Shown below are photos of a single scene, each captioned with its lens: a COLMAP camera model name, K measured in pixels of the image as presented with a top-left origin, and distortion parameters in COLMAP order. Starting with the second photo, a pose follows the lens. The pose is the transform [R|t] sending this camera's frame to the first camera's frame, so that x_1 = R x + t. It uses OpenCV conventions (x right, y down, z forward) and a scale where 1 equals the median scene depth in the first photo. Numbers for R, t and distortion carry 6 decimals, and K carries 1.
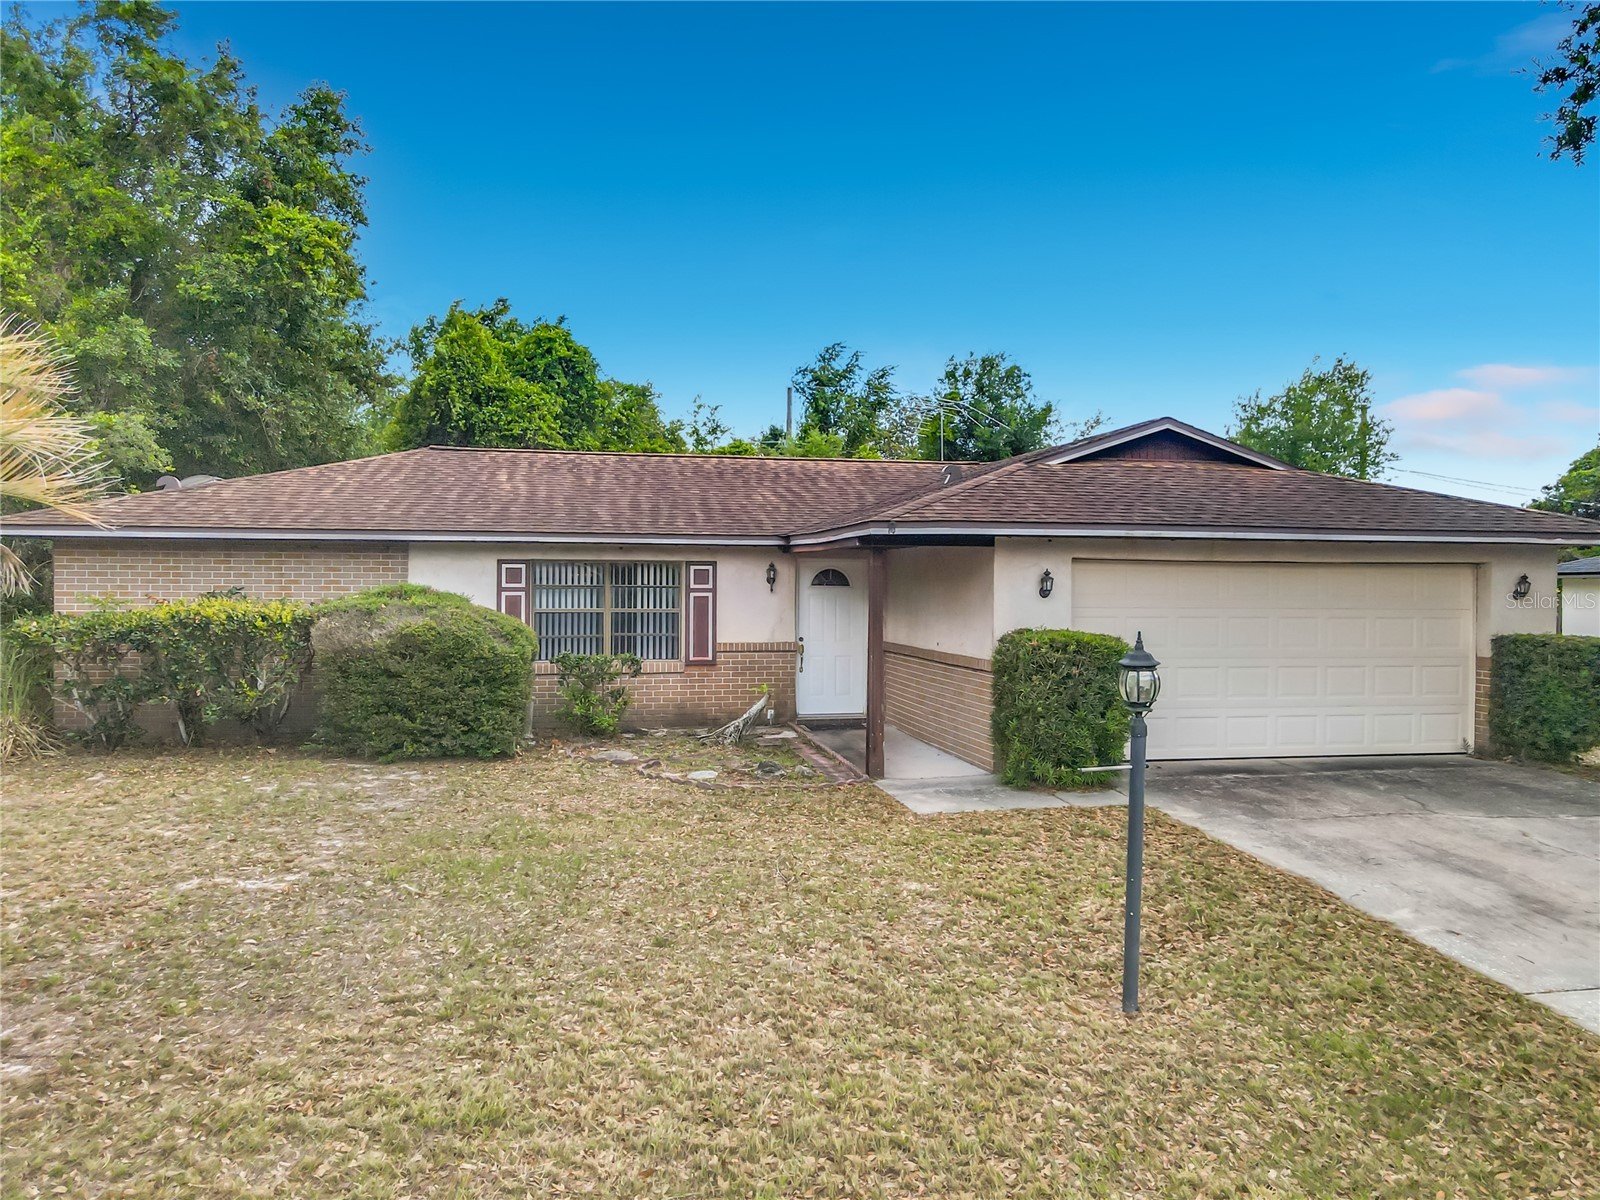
lens RADIAL K [[1169.6, 0, 809.1], [0, 1169.6, 598.5], [0, 0, 1]] dist [0.012009, 0.004872]
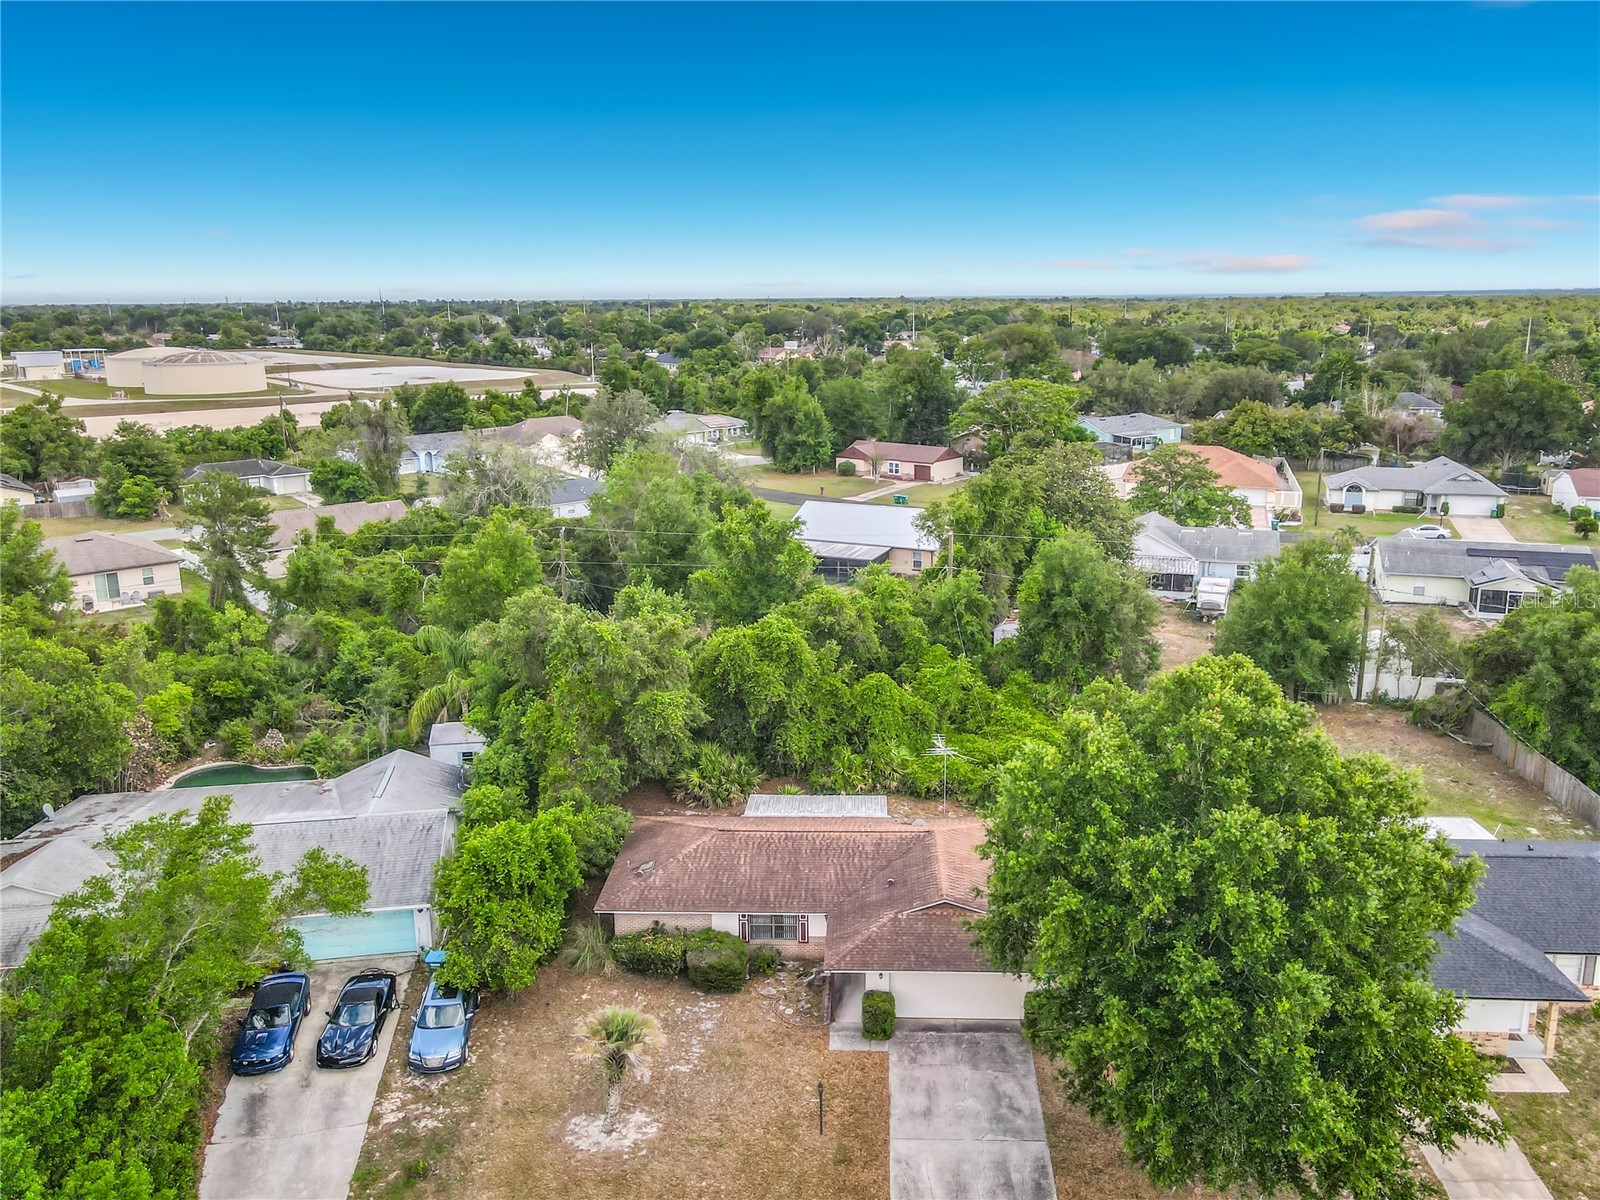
lens RADIAL K [[1190.4, 0, 826.2], [0, 1190.4, 600.5], [0, 0, 1]] dist [0.007246, 0.037429]
pose [[0.970015, 0.046654, -0.238526, 0.716547], [0.010263, 0.972665, 0.231984, -1.652255], [0.242829, -0.227476, 0.943021, -1.845728]]
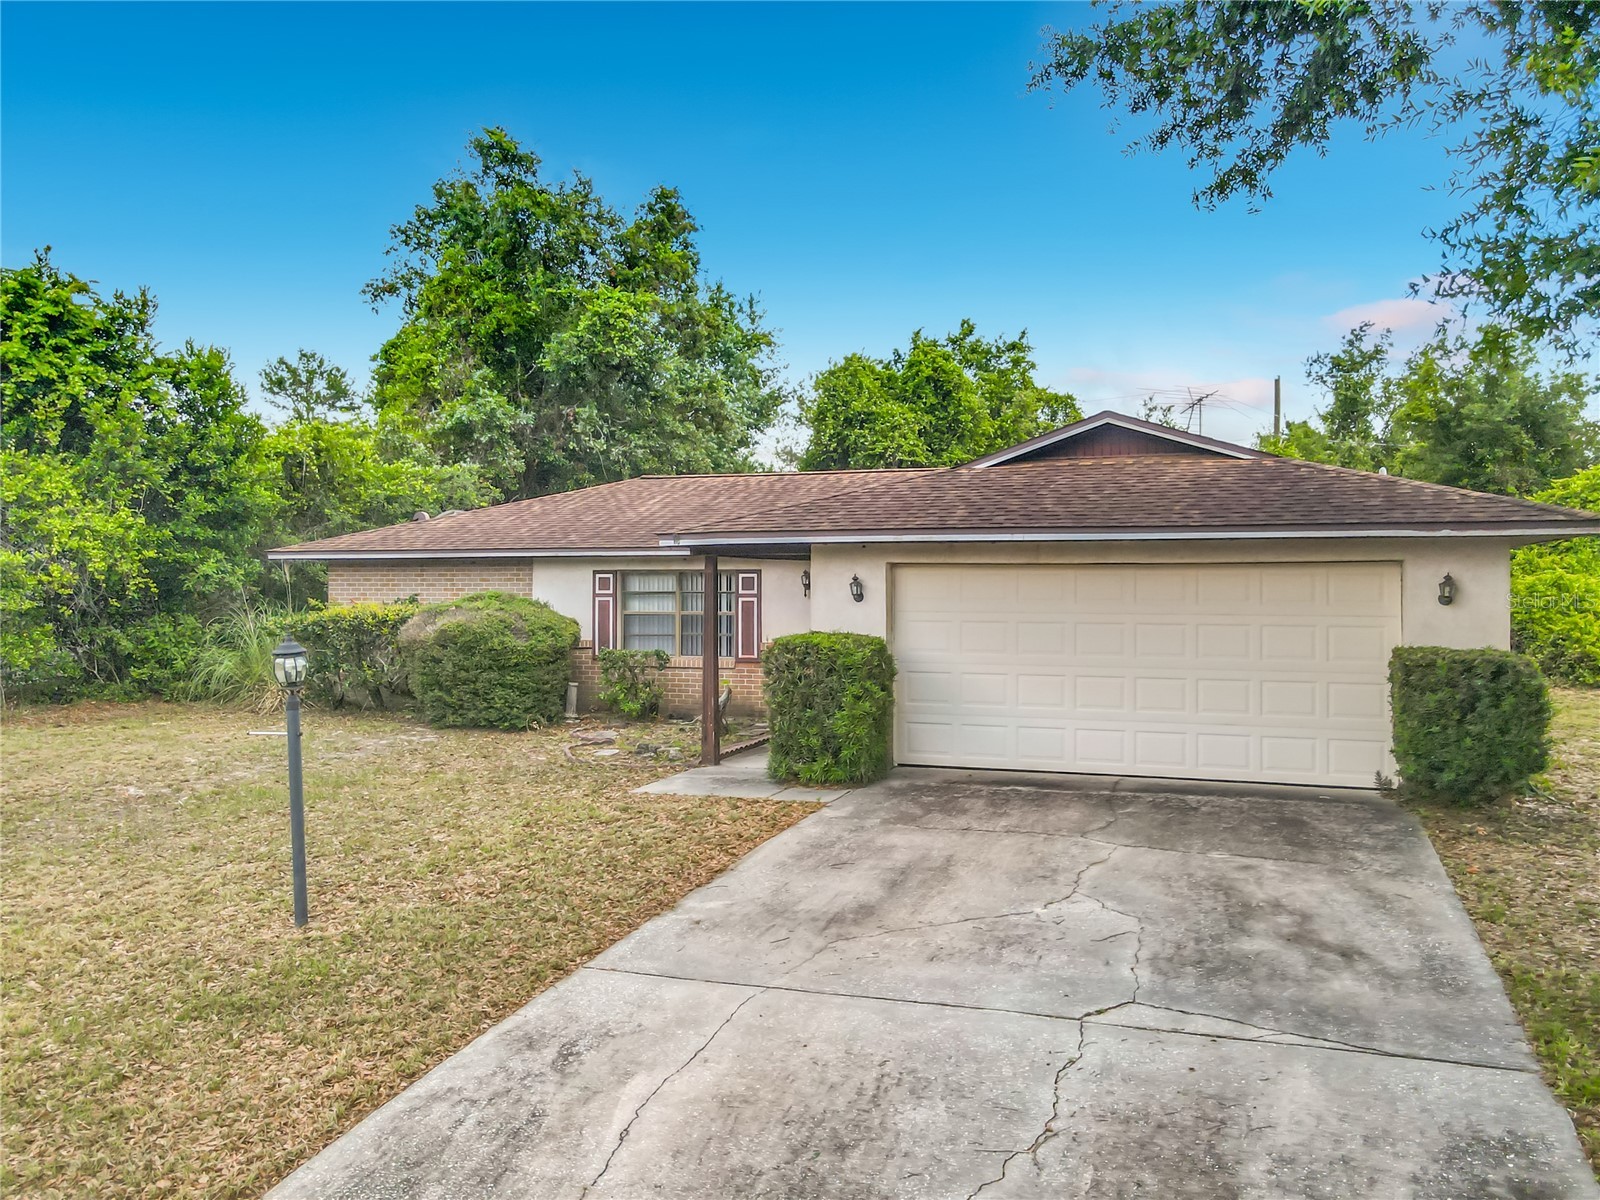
lens RADIAL K [[1186.3, 0, 873.9], [0, 1186.3, 572.9], [0, 0, 1]] dist [-0.000252, 0.003410]
pose [[0.869423, -0.011577, -0.493933, 0.618479], [-0.001258, 0.999670, -0.025645, 0.000361], [0.494067, 0.022918, 0.869122, 0.078334]]
